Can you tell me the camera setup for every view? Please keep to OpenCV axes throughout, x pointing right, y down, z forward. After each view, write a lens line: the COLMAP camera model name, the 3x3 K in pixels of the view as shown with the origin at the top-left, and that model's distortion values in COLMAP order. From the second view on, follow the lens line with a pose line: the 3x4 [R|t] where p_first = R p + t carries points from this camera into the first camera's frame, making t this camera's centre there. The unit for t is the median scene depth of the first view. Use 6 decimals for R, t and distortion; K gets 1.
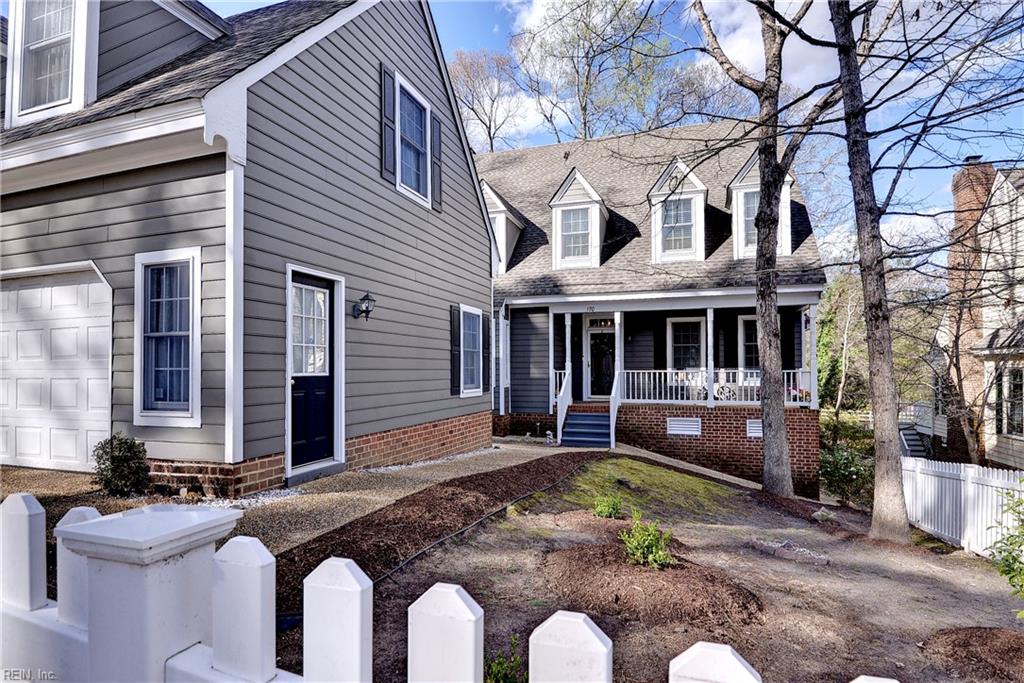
lens RADIAL K [[552.4, 0, 516.2], [0, 552.4, 347.7], [0, 0, 1]] dist [-0.011957, -0.002518]
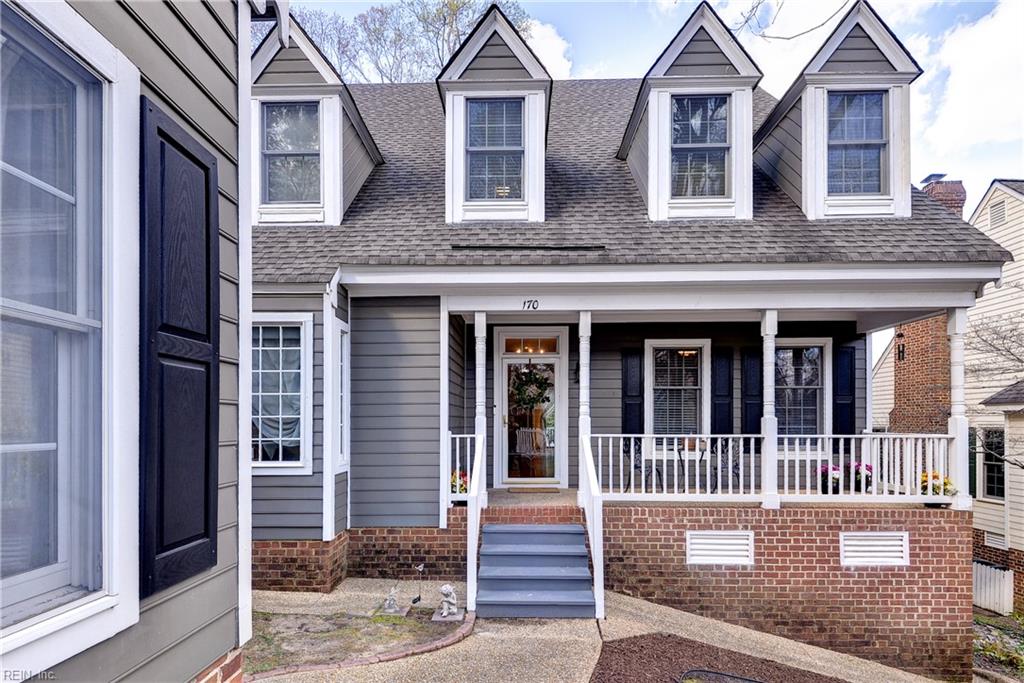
lens RADIAL K [[474.6, 0, 512.9], [0, 474.6, 417.9], [0, 0, 1]] dist [0.004806, -0.002577]
pose [[0.952084, 0.008600, 0.305717, -0.003284], [-0.016785, 0.999567, 0.024157, 0.018168], [-0.305377, -0.028131, 0.951816, 0.634098]]
